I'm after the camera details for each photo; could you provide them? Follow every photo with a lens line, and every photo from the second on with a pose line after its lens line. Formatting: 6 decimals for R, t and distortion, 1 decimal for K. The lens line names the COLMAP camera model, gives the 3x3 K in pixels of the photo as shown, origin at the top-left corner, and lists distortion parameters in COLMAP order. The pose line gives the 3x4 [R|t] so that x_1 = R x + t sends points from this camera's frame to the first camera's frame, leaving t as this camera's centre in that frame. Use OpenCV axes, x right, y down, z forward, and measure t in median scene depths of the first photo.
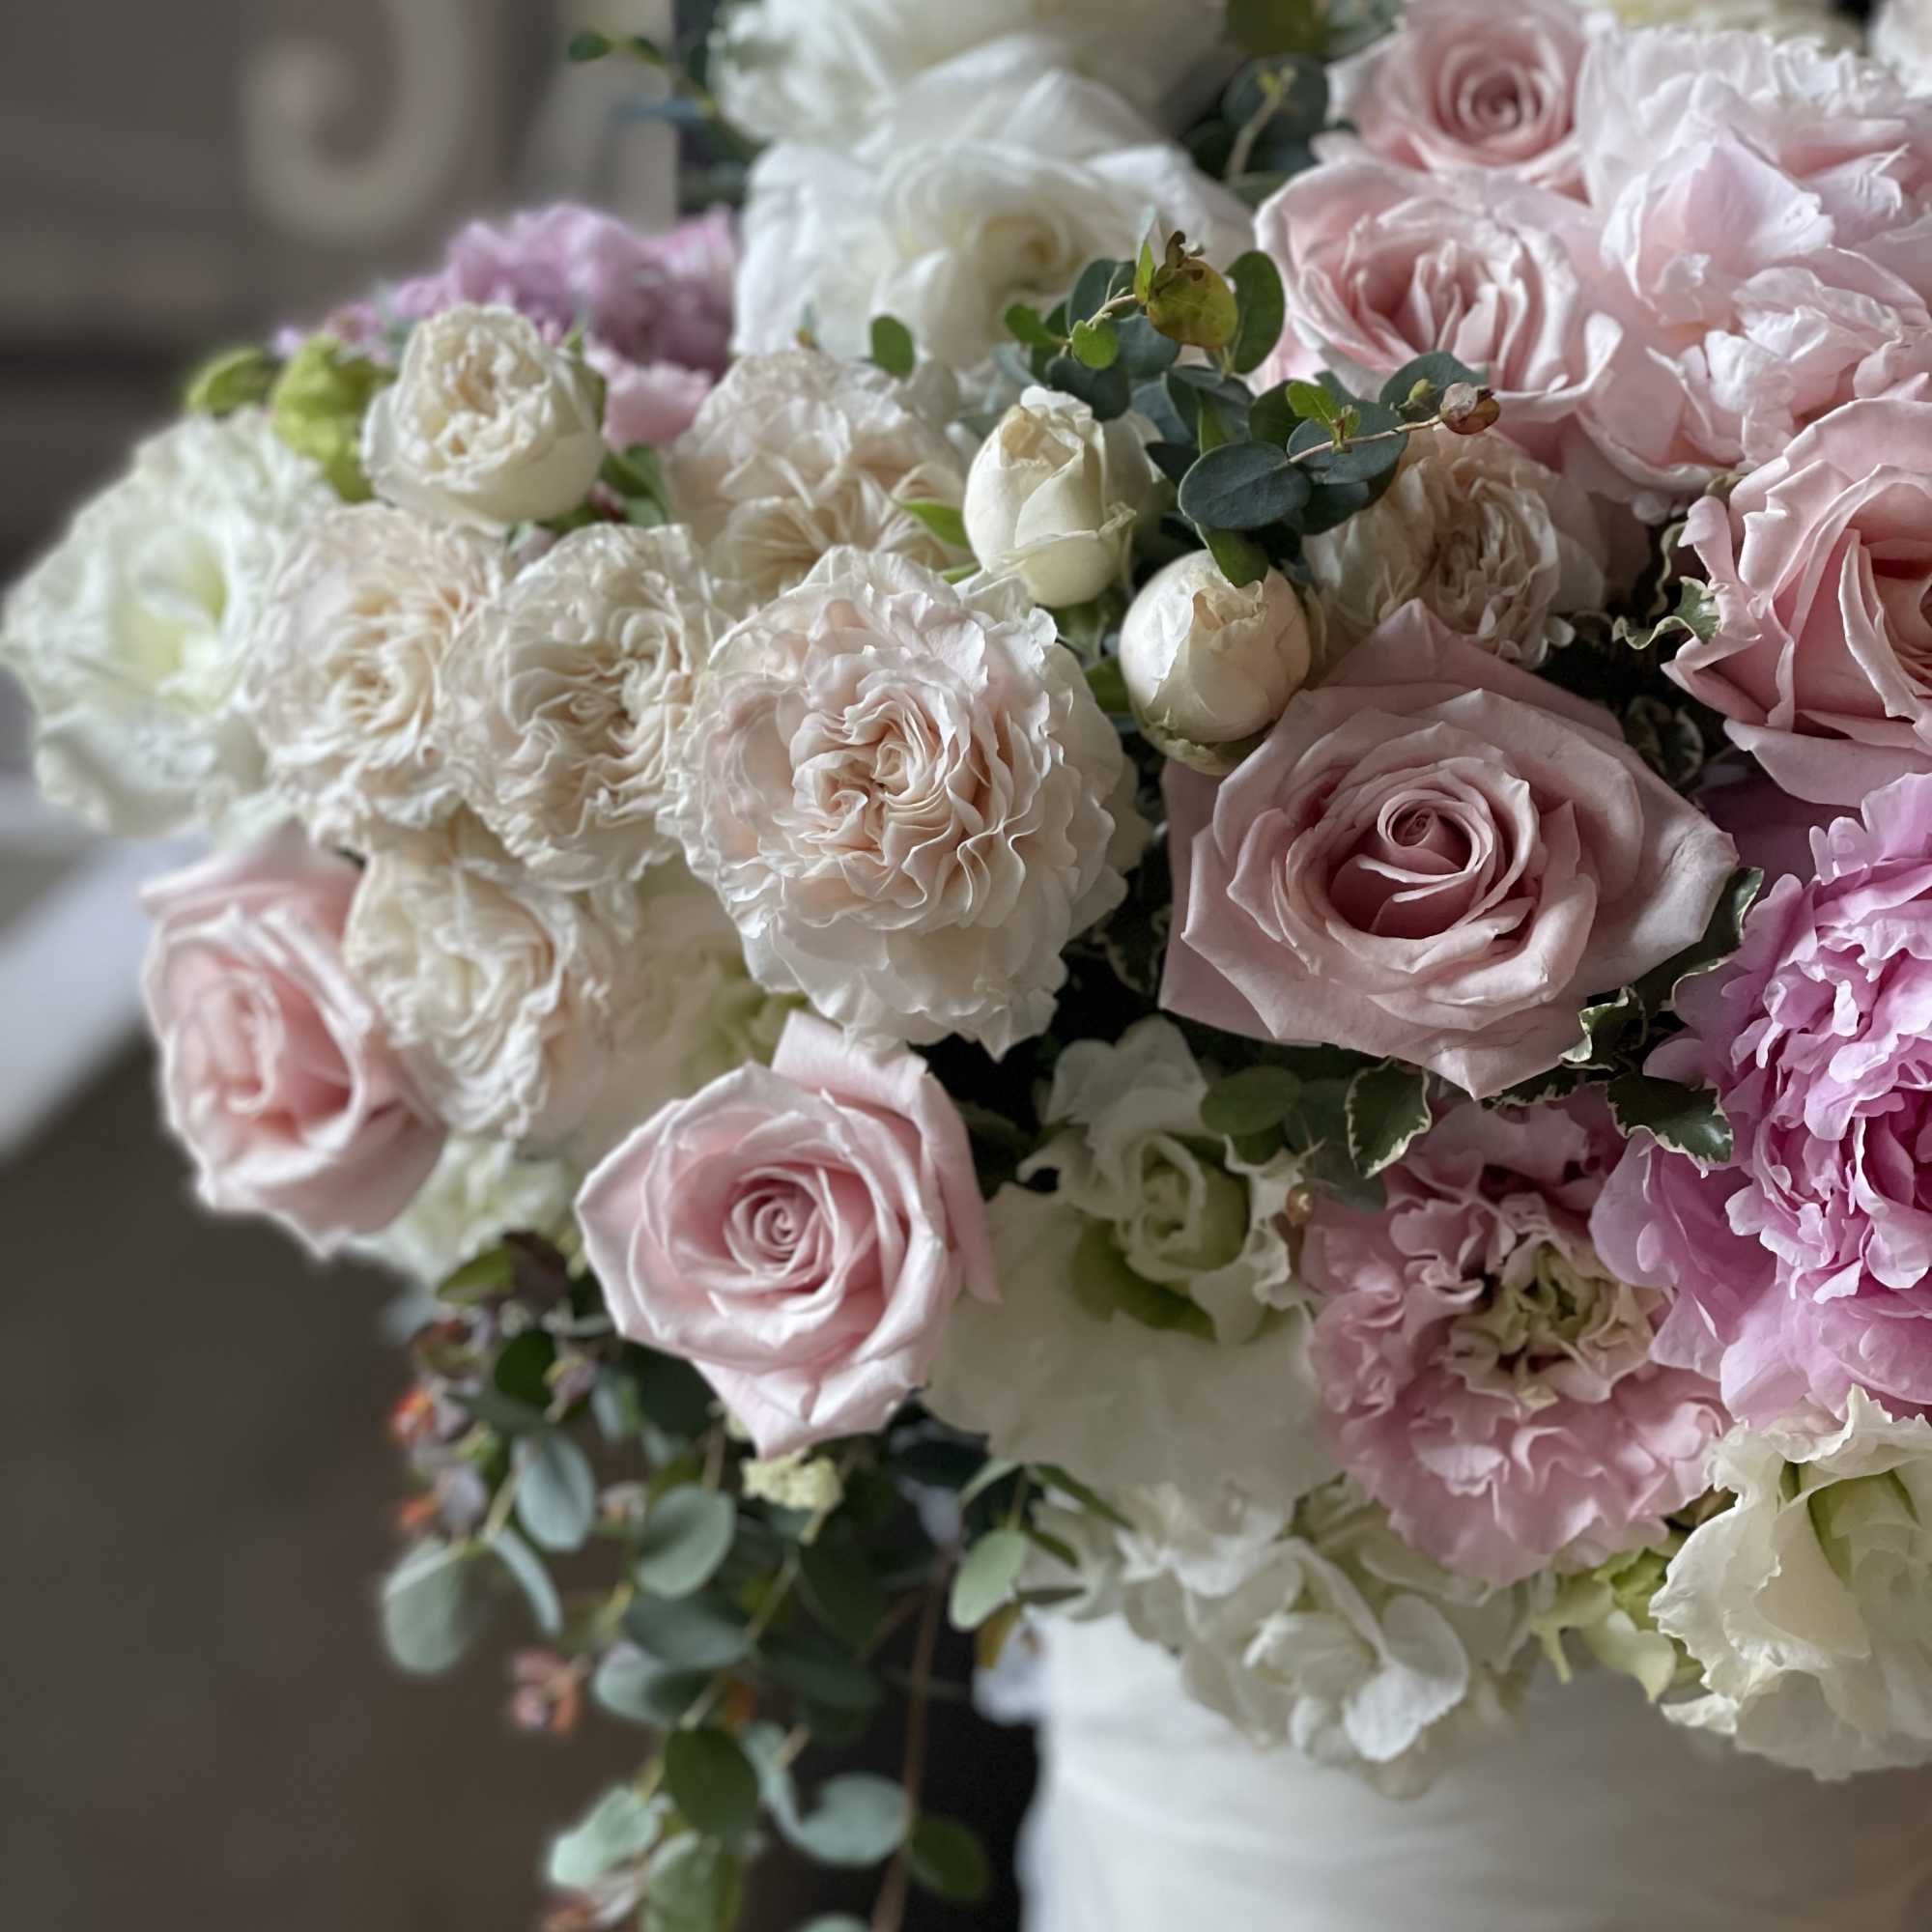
lens RADIAL K [[3842.9, 0, 922.0], [0, 3842.9, 999.5], [0, 0, 1]] dist [0.092986, 0.000000]
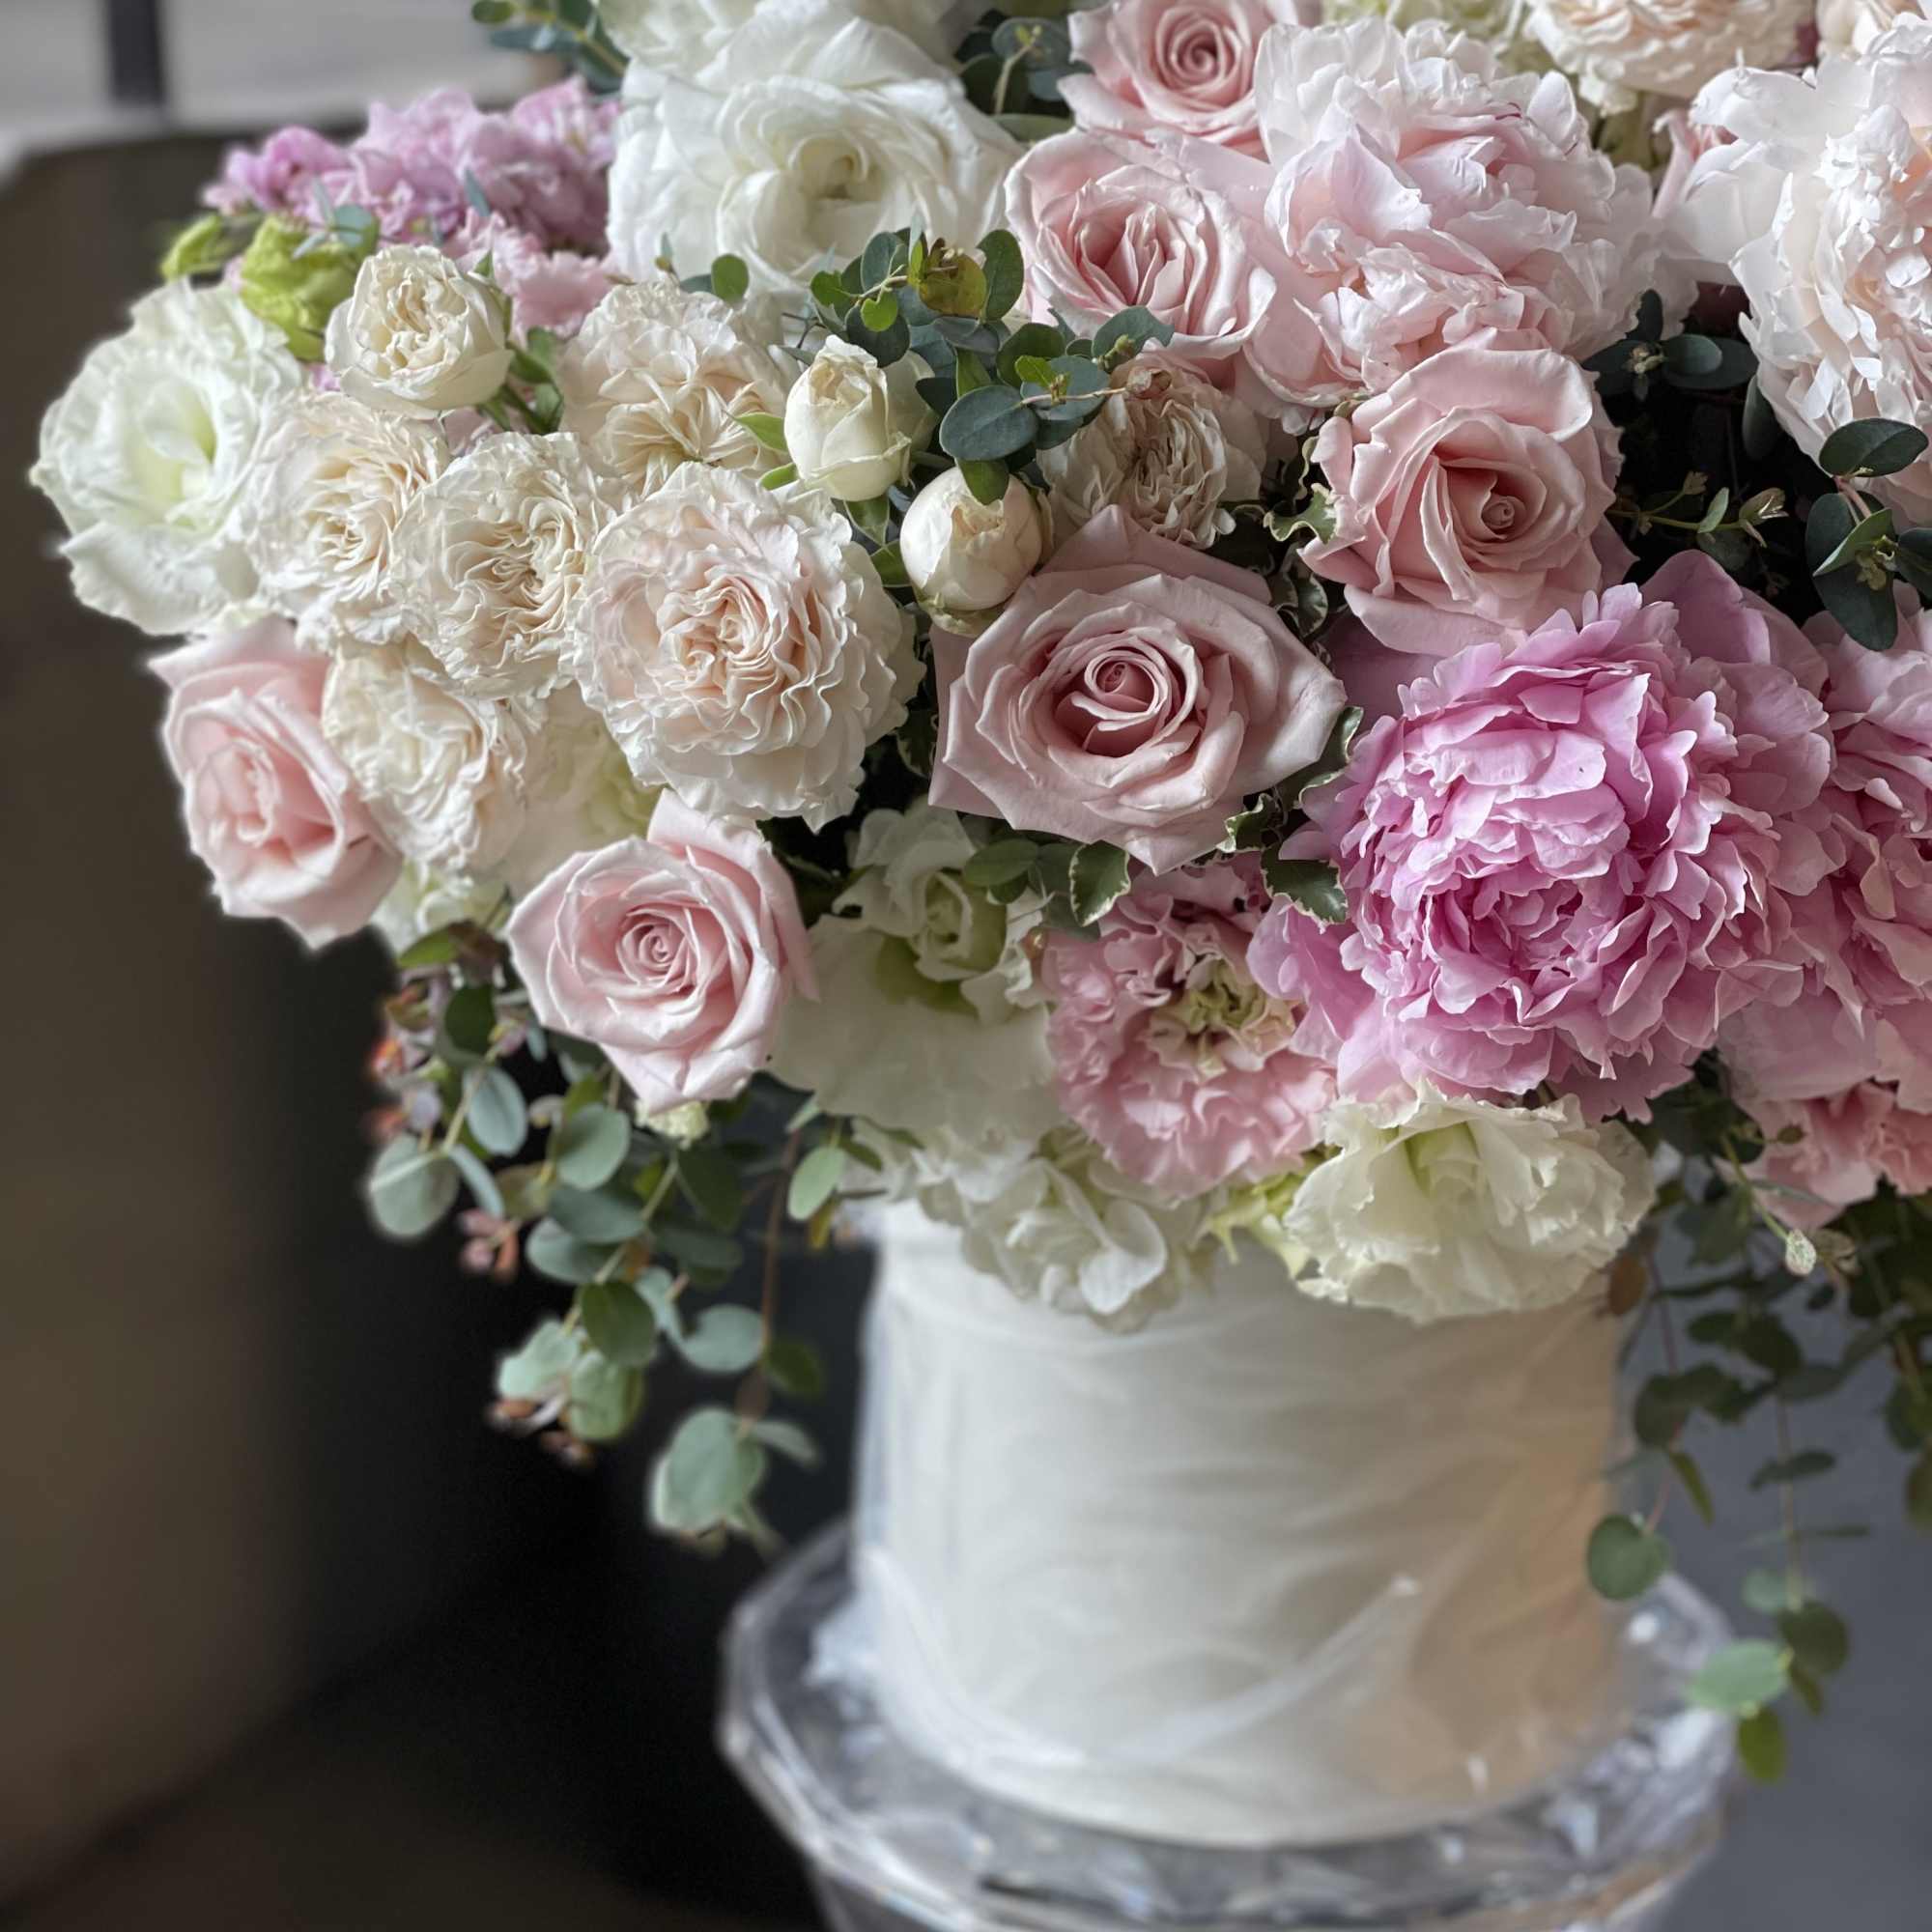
lens RADIAL K [[3842.9, 0, 956.9], [0, 3842.9, 959.3], [0, 0, 1]] dist [0.092986, 0.000000]
pose [[0.999493, -0.011037, 0.029863, 0.028441], [0.005701, 0.984872, 0.173189, -0.173618], [-0.031323, -0.172931, 0.984436, -0.343292]]
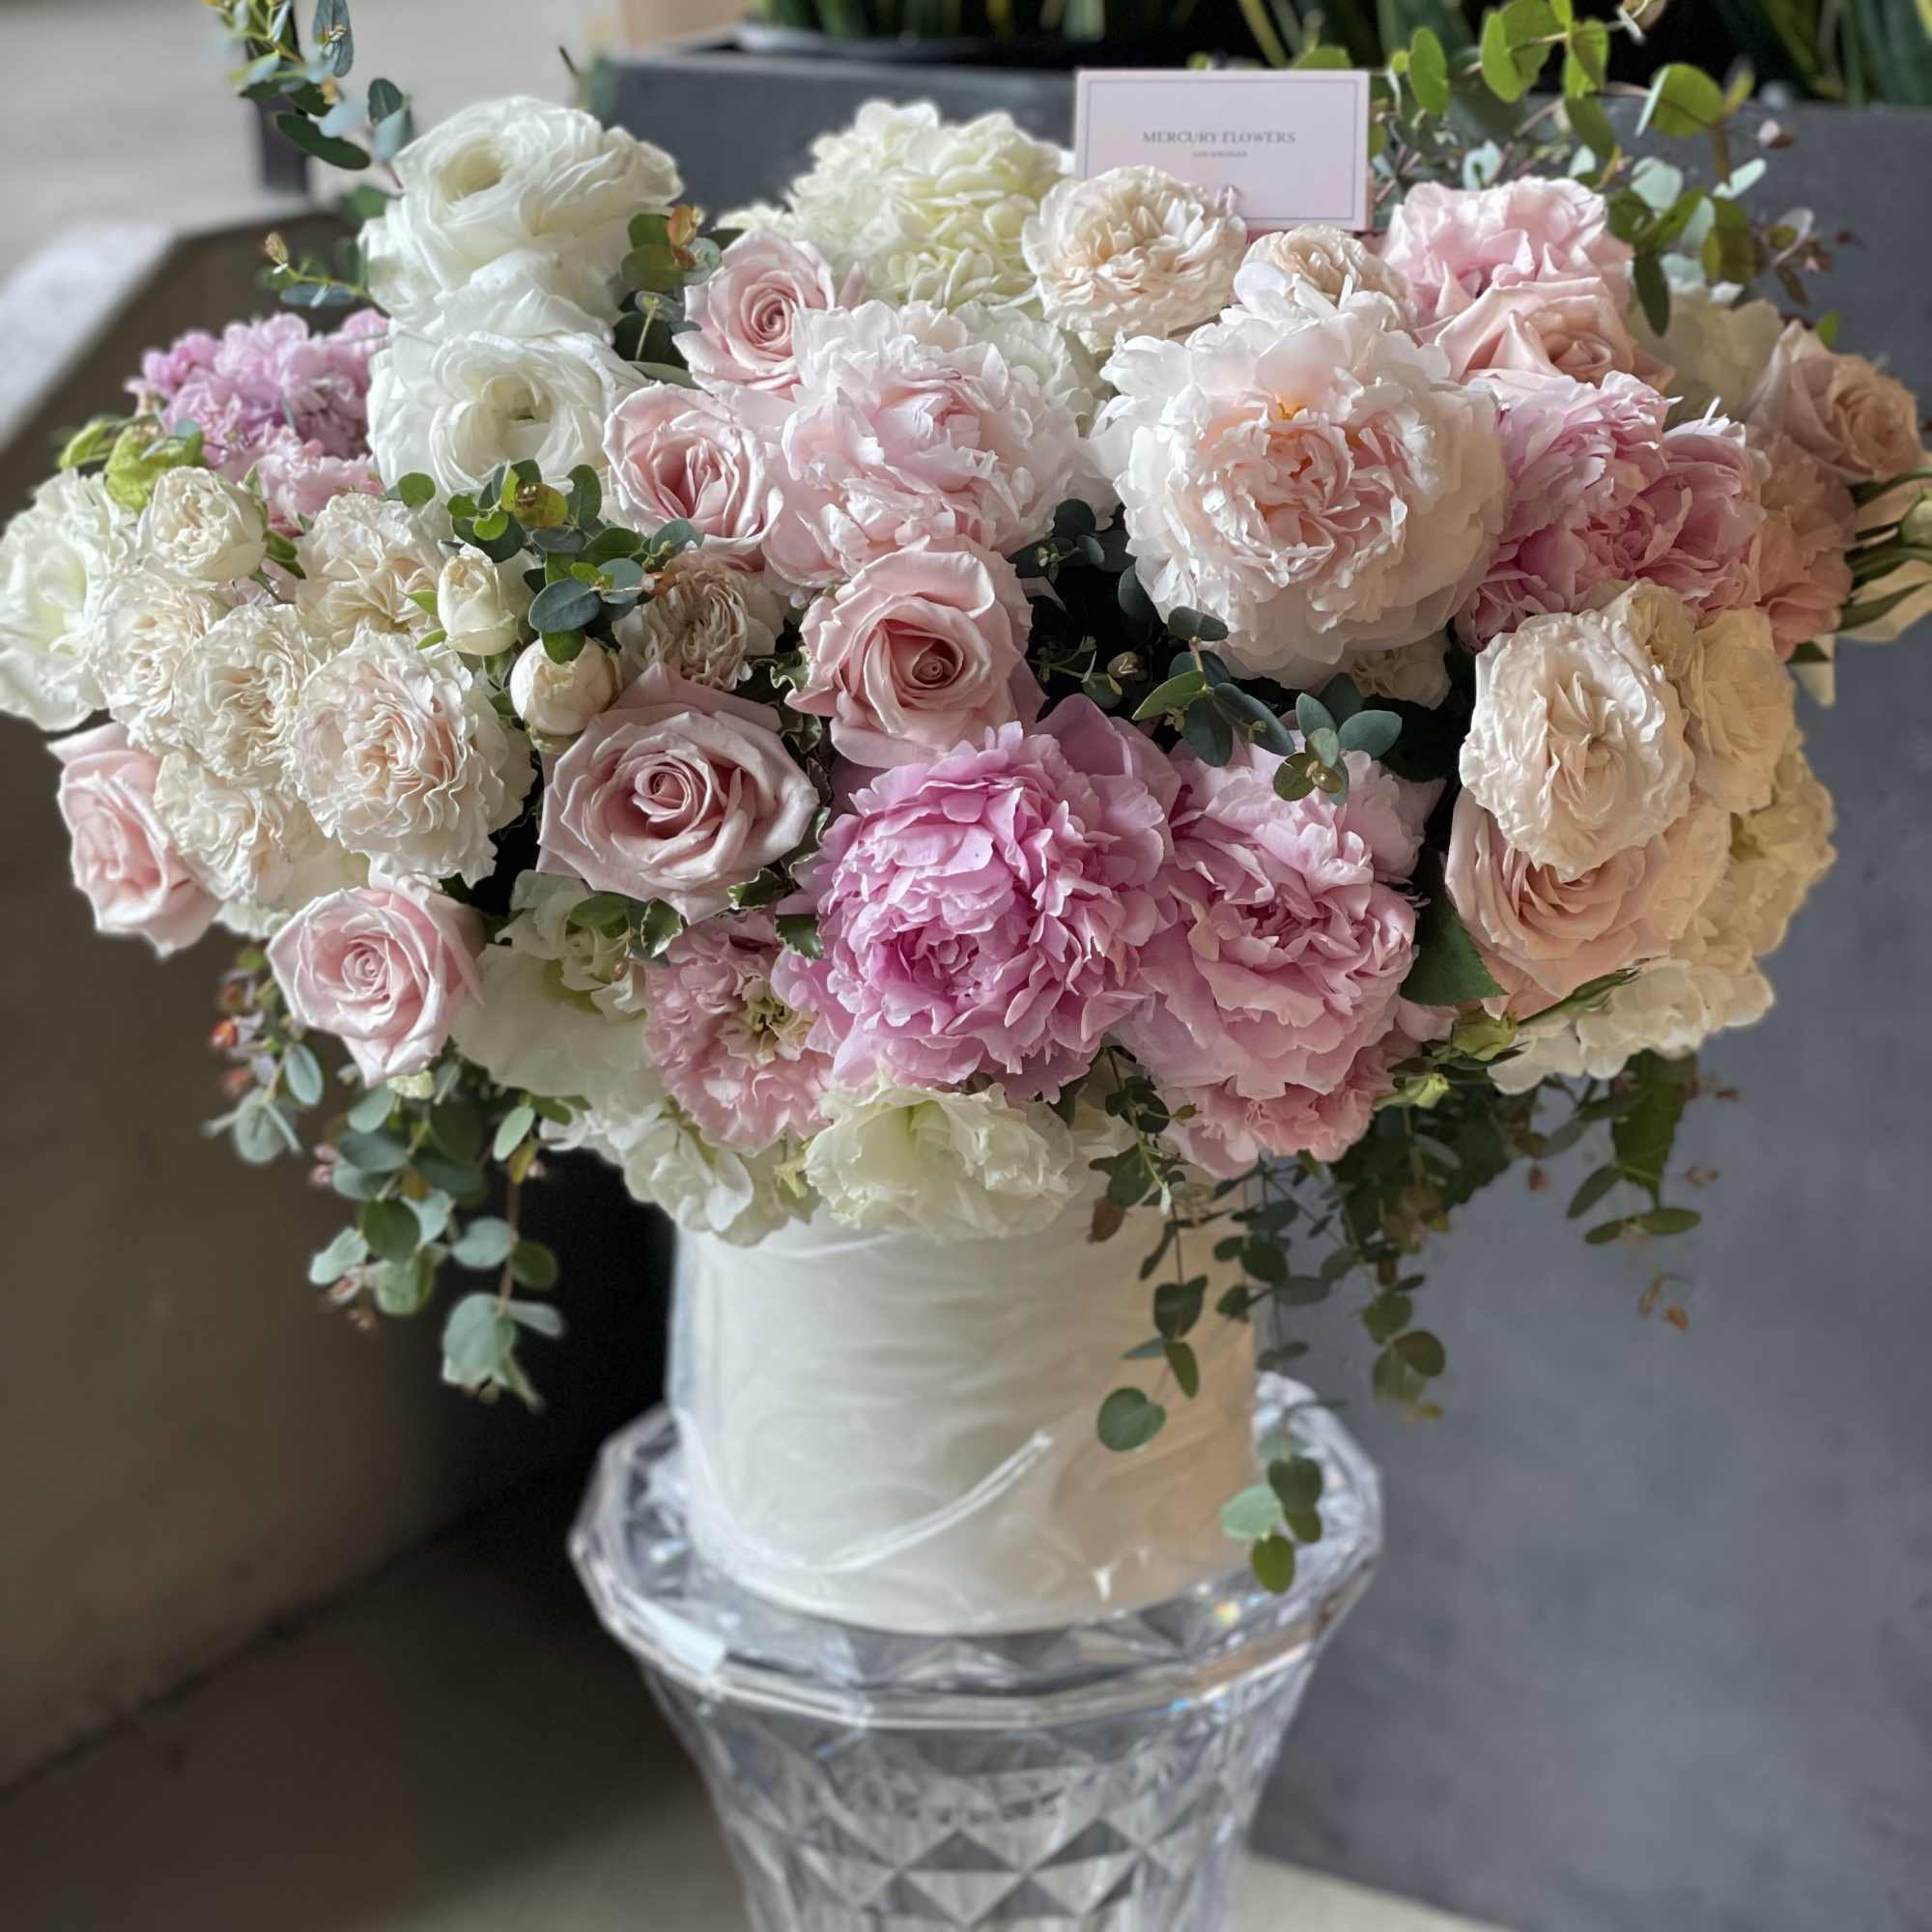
lens RADIAL K [[3842.9, 0, 991.8], [0, 3842.9, 933.9], [0, 0, 1]] dist [0.092986, 0.000000]
pose [[0.997004, -0.000645, -0.077342, 0.420419], [0.016023, 0.979996, 0.198370, -0.332451], [0.075667, -0.199015, 0.977071, -0.837262]]
